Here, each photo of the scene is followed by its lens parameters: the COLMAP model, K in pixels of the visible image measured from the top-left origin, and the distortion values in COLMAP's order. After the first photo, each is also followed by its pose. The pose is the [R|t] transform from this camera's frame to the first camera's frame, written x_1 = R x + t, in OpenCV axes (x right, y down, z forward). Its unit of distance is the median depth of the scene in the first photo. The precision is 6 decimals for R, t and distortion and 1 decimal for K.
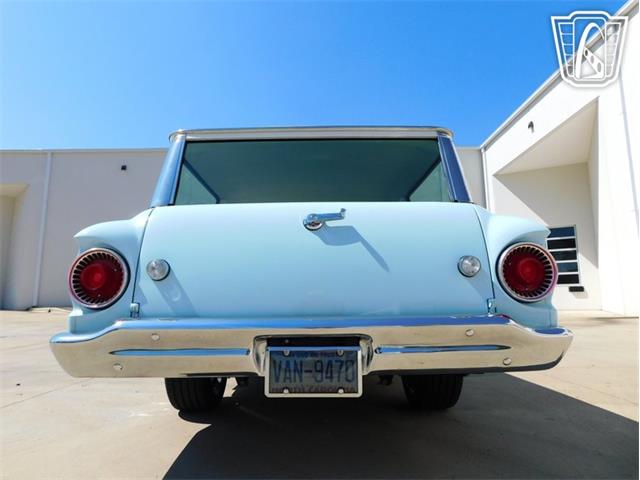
lens RADIAL K [[418.1, 0, 317.5], [0, 418.1, 238.4], [0, 0, 1]] dist [-0.037842, 0.022630]
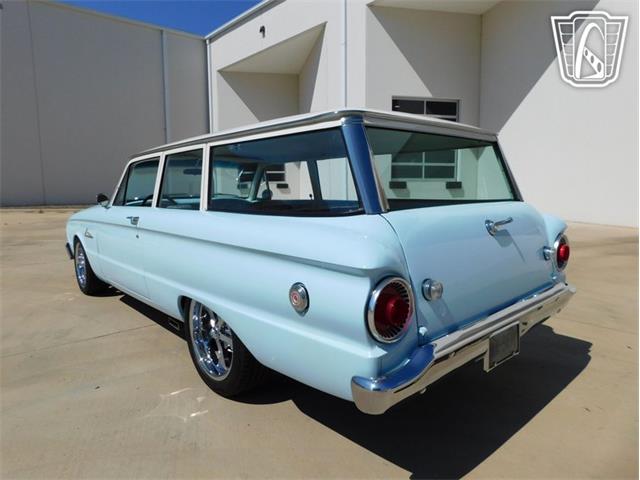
lens RADIAL K [[418.1, 0, 322.0], [0, 418.1, 236.0], [0, 0, 1]] dist [-0.037842, 0.022630]
pose [[0.743818, -0.081105, 0.663443, -1.151631], [-0.095323, 0.969592, 0.225402, -0.234292], [-0.661550, -0.230899, 0.713469, 0.456104]]
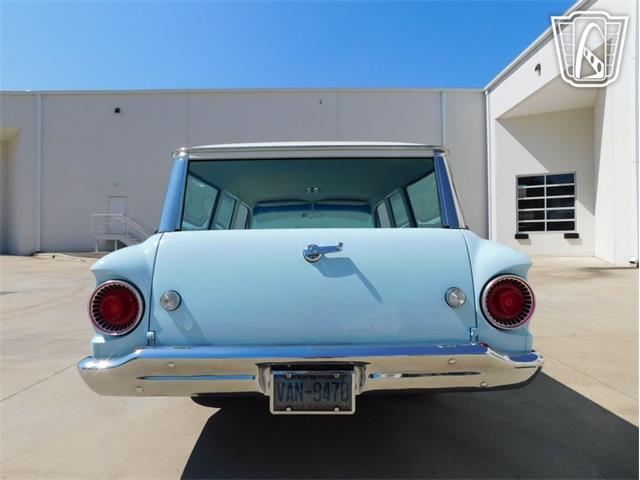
lens RADIAL K [[418.1, 0, 316.8], [0, 418.1, 235.6], [0, 0, 1]] dist [-0.037842, 0.022630]
pose [[0.999996, 0.002183, 0.001732, -0.001192], [-0.002404, 0.990086, 0.140444, -0.231276], [-0.001409, -0.140448, 0.990087, -0.053374]]
